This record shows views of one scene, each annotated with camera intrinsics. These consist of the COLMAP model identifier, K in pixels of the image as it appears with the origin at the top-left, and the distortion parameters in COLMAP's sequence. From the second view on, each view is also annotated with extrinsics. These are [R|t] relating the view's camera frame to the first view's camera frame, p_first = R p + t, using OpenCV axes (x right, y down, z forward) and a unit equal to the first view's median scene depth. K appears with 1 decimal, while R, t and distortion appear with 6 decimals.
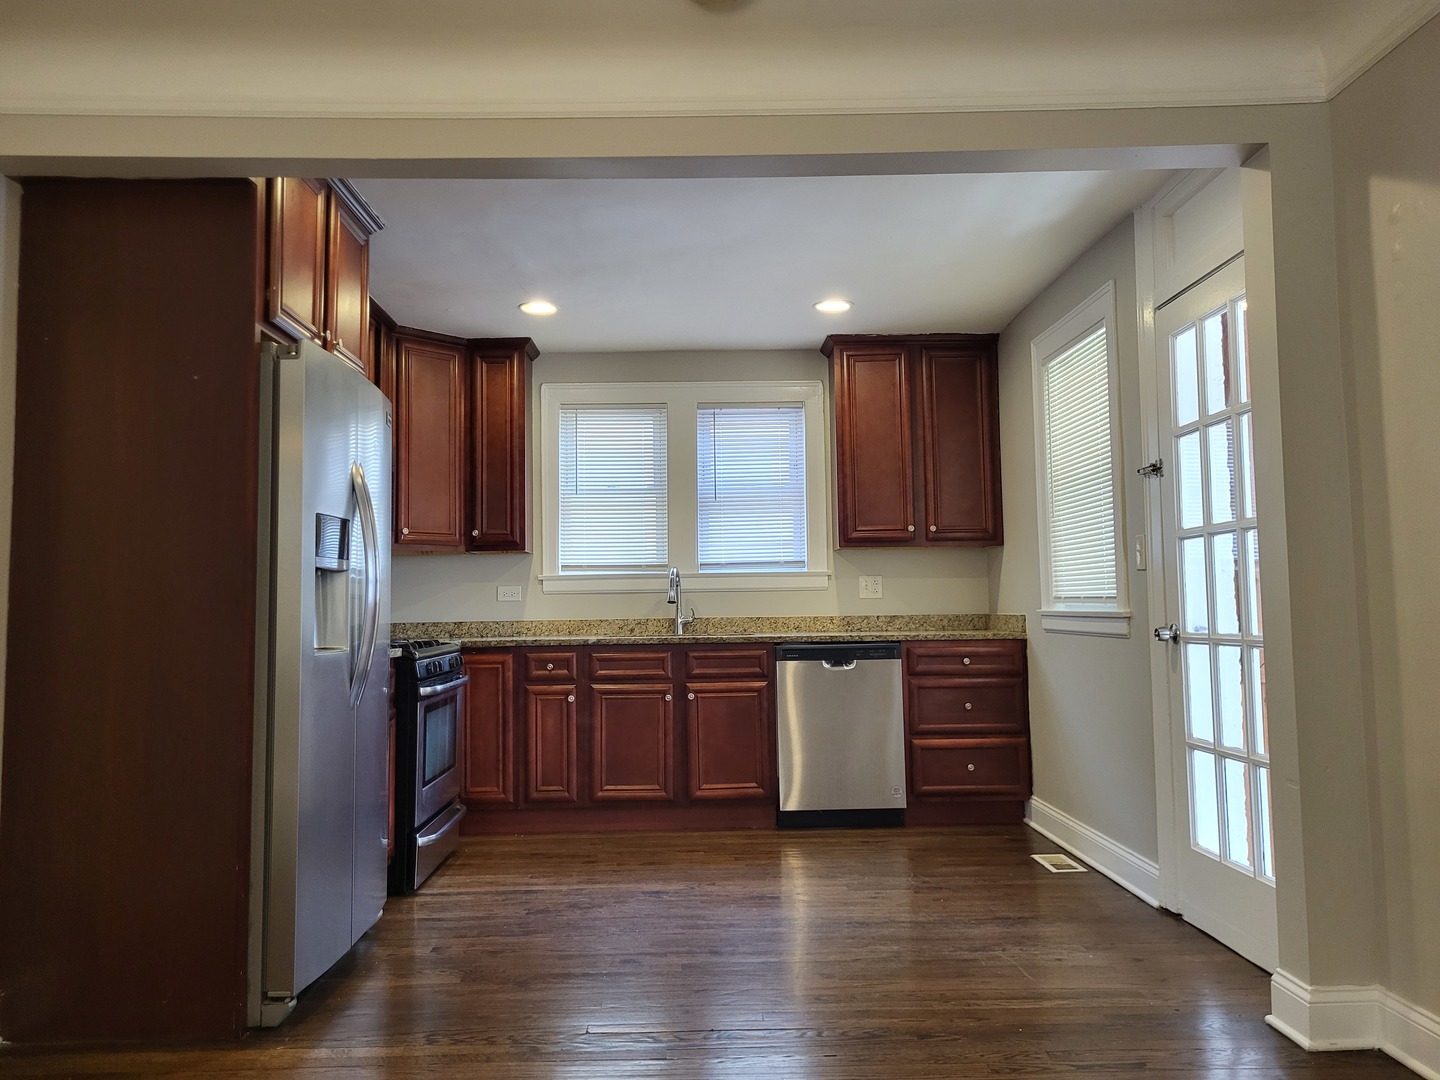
lens RADIAL K [[1099.2, 0, 720.1], [0, 1099.2, 533.0], [0, 0, 1]] dist [0.067359, 0.001082]
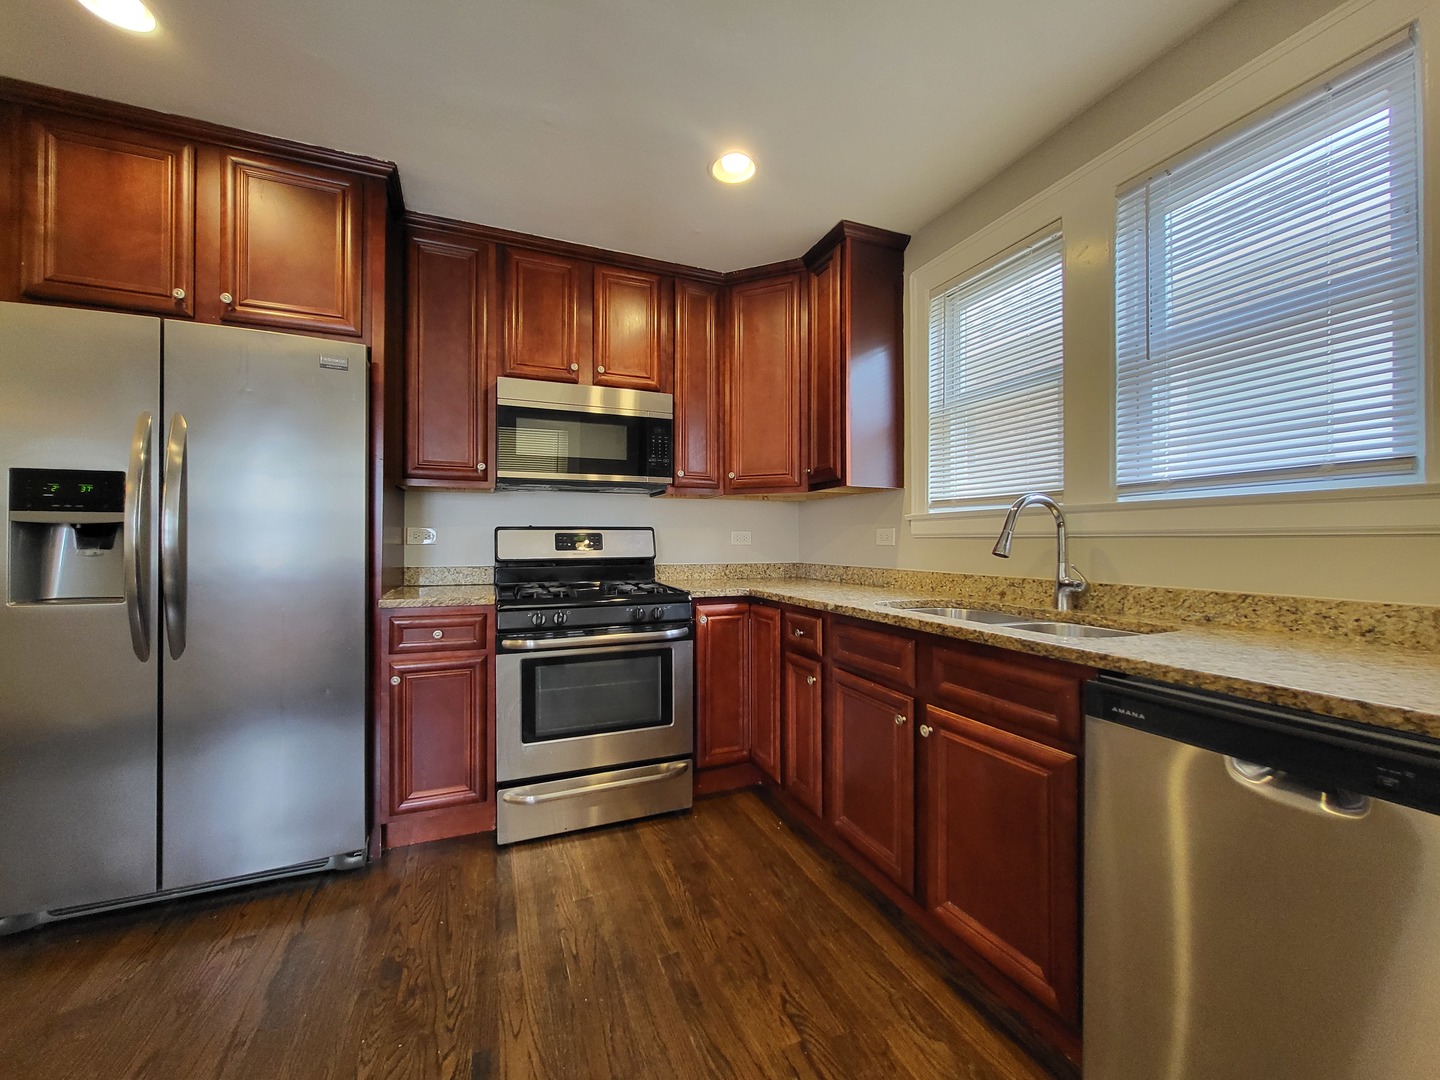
lens RADIAL K [[563.2, 0, 709.2], [0, 563.2, 540.0], [0, 0, 1]] dist [0.000144, -0.000213]
pose [[0.341716, 0.014337, -0.939694, 0.185459], [0.057793, 0.997671, 0.036238, 0.035182], [0.938025, -0.066691, 0.340091, 0.757191]]
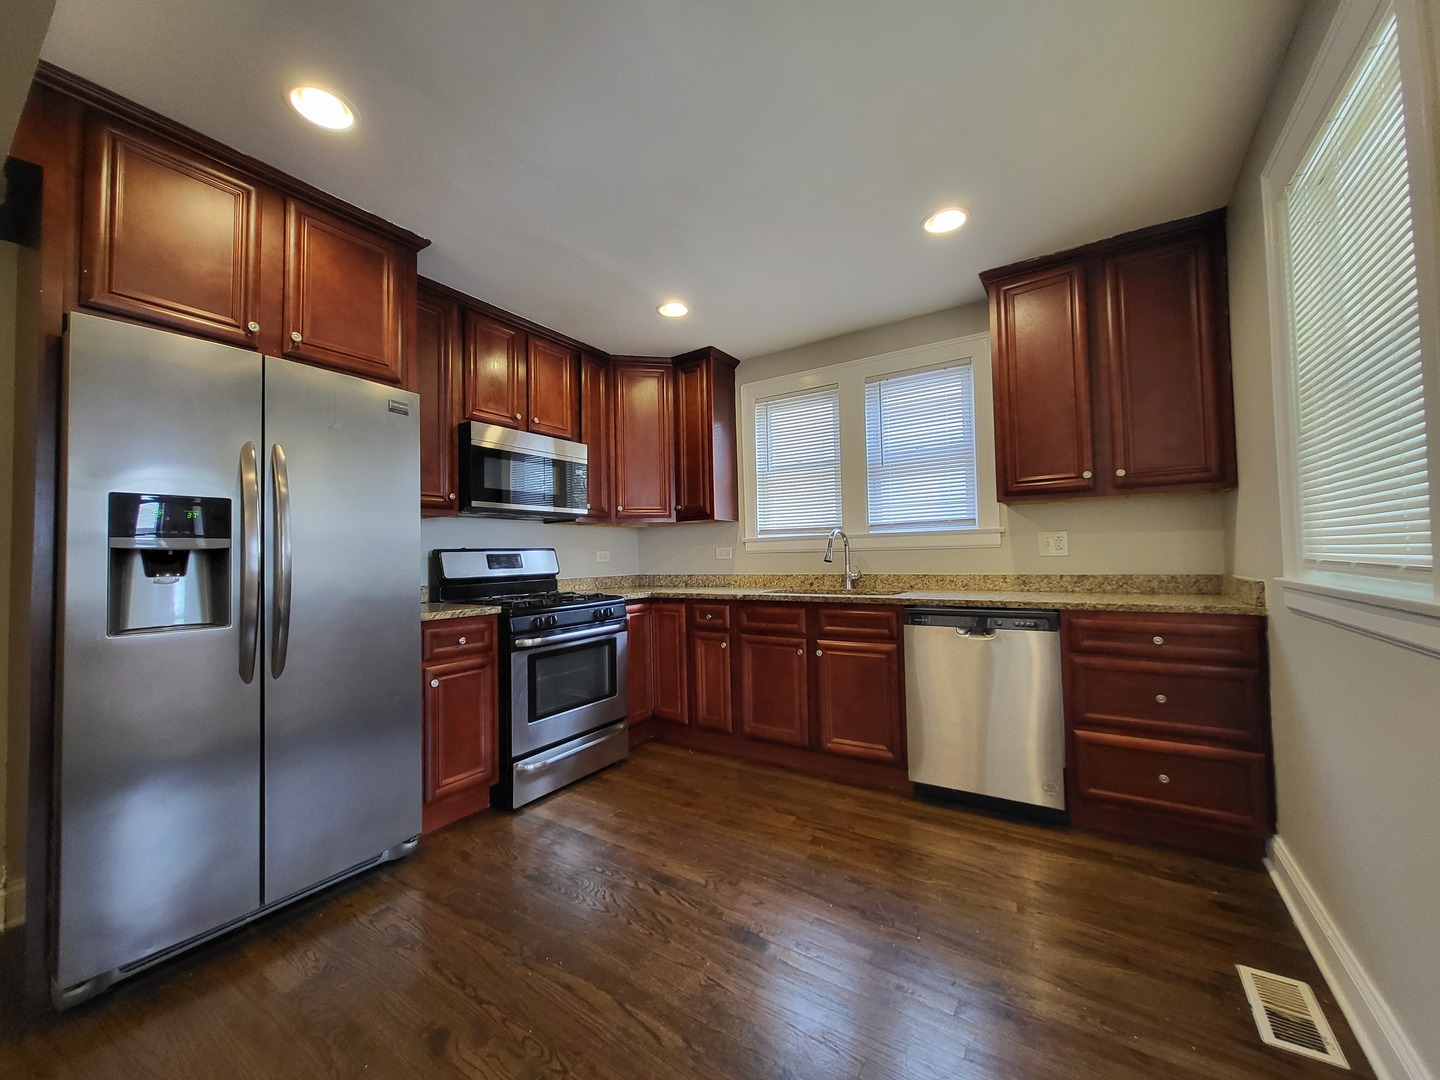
lens RADIAL K [[563.2, 0, 709.2], [0, 563.2, 540.0], [0, 0, 1]] dist [0.000144, -0.000213]
pose [[0.813421, -0.019128, -0.581361, 0.188049], [0.048118, 0.998246, 0.034480, 0.016864], [0.579682, -0.056021, 0.812915, 0.477938]]
